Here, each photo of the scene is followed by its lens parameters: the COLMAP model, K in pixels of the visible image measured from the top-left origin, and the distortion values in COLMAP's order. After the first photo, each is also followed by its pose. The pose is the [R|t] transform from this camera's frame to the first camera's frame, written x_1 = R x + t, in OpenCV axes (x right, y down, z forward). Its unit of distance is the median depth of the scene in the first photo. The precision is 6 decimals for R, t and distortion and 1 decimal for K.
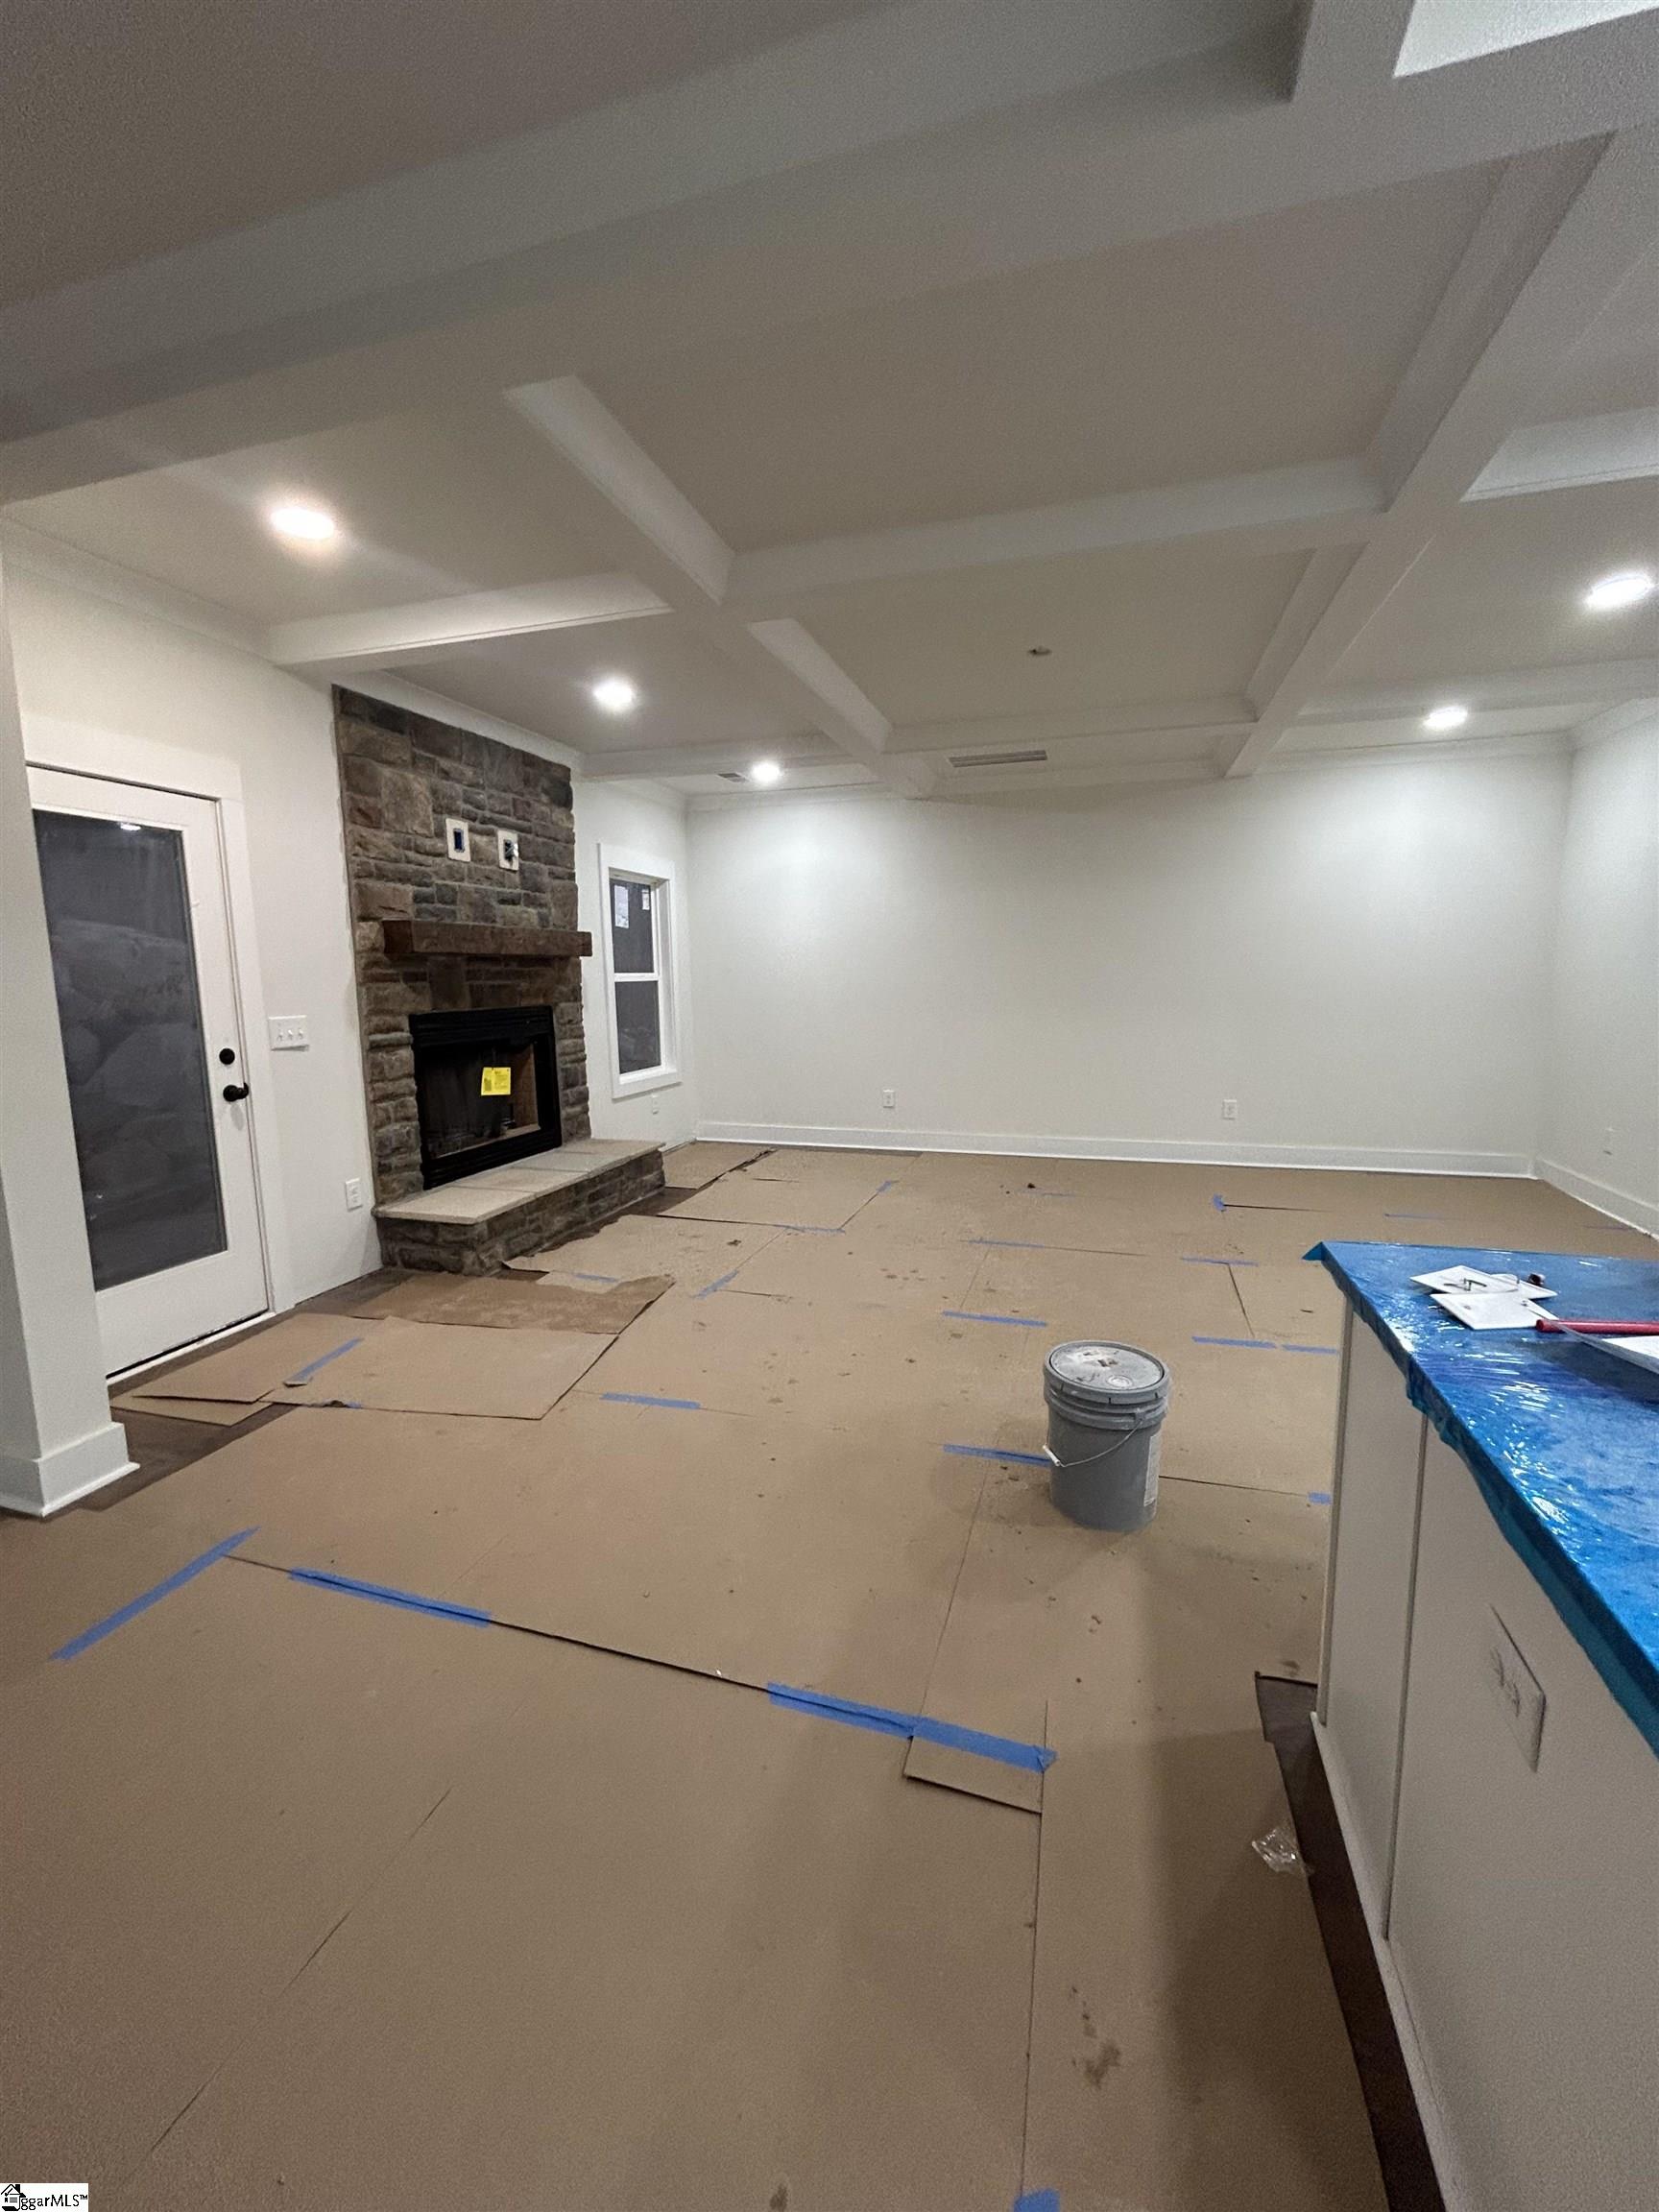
lens RADIAL K [[899.0, 0, 814.0], [0, 899.0, 1098.3], [0, 0, 1]] dist [-0.003790, -0.000231]
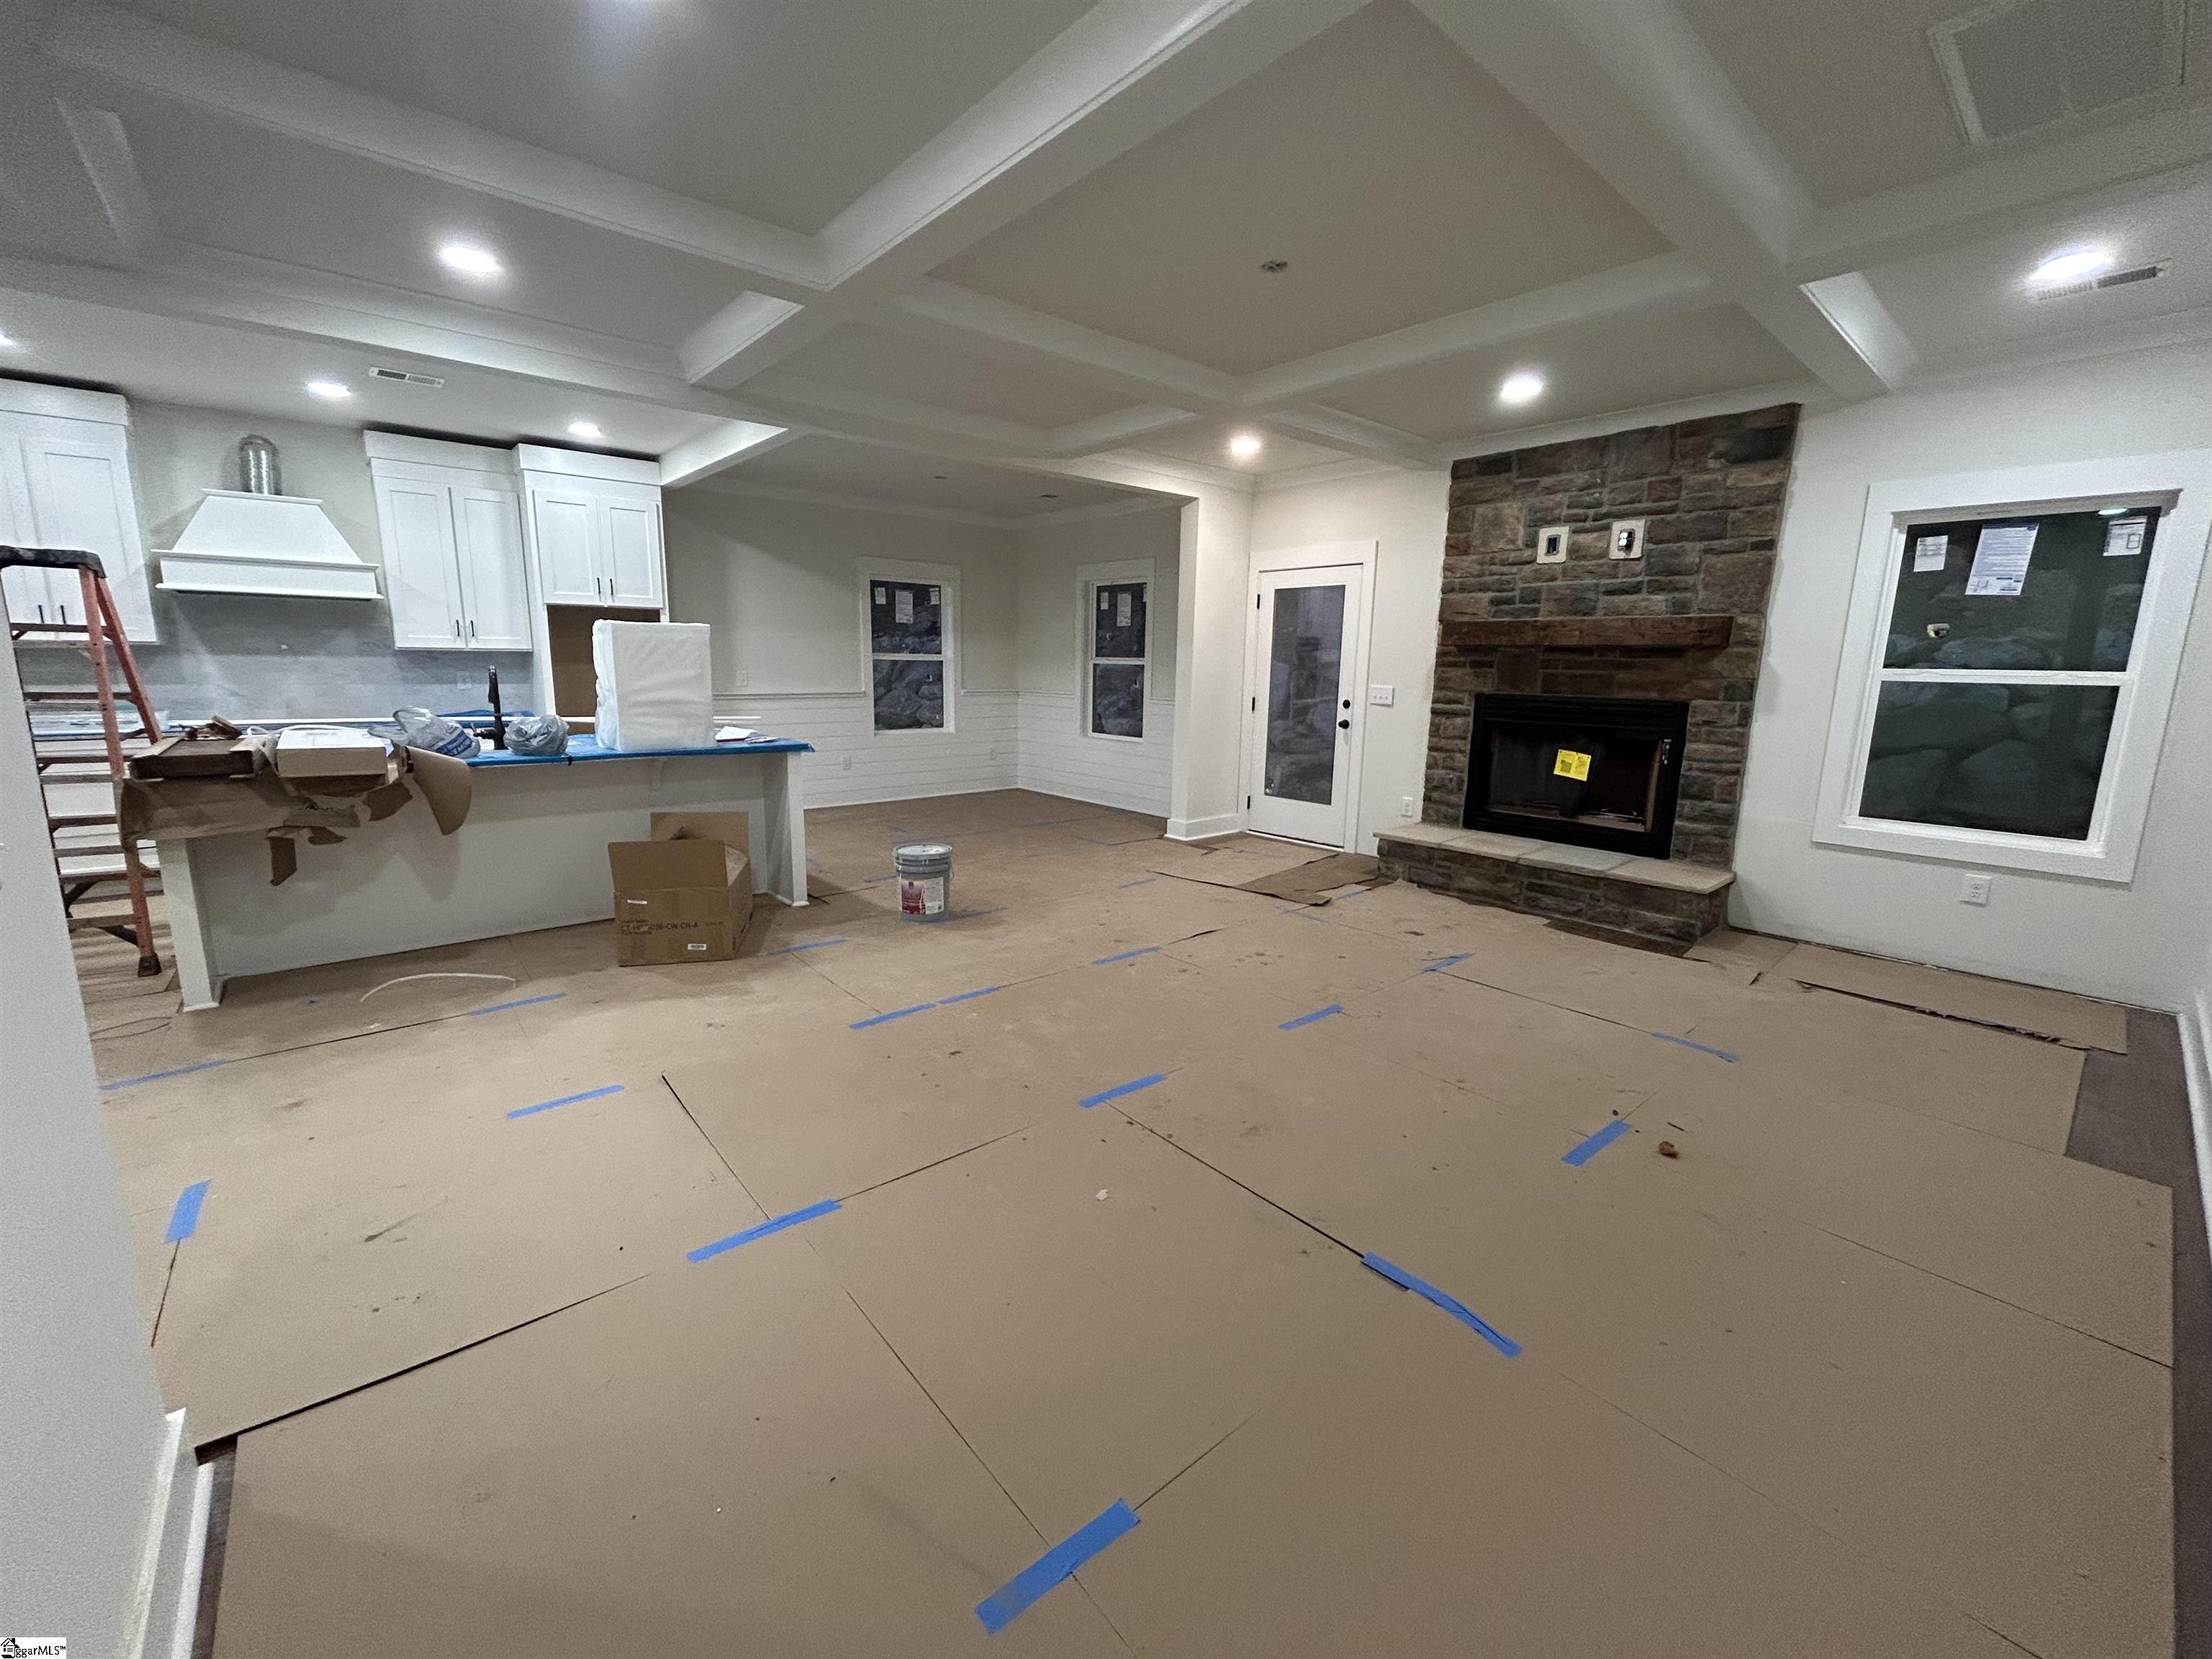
lens RADIAL K [[899.0, 0, 1093.6], [0, 899.0, 822.7], [0, 0, 1]] dist [-0.003790, -0.000231]
pose [[-0.516672, 0.166315, -0.839874, 0.913324], [-0.121706, 0.956724, 0.264324, -0.179229], [0.847489, 0.238787, -0.474071, 1.122546]]
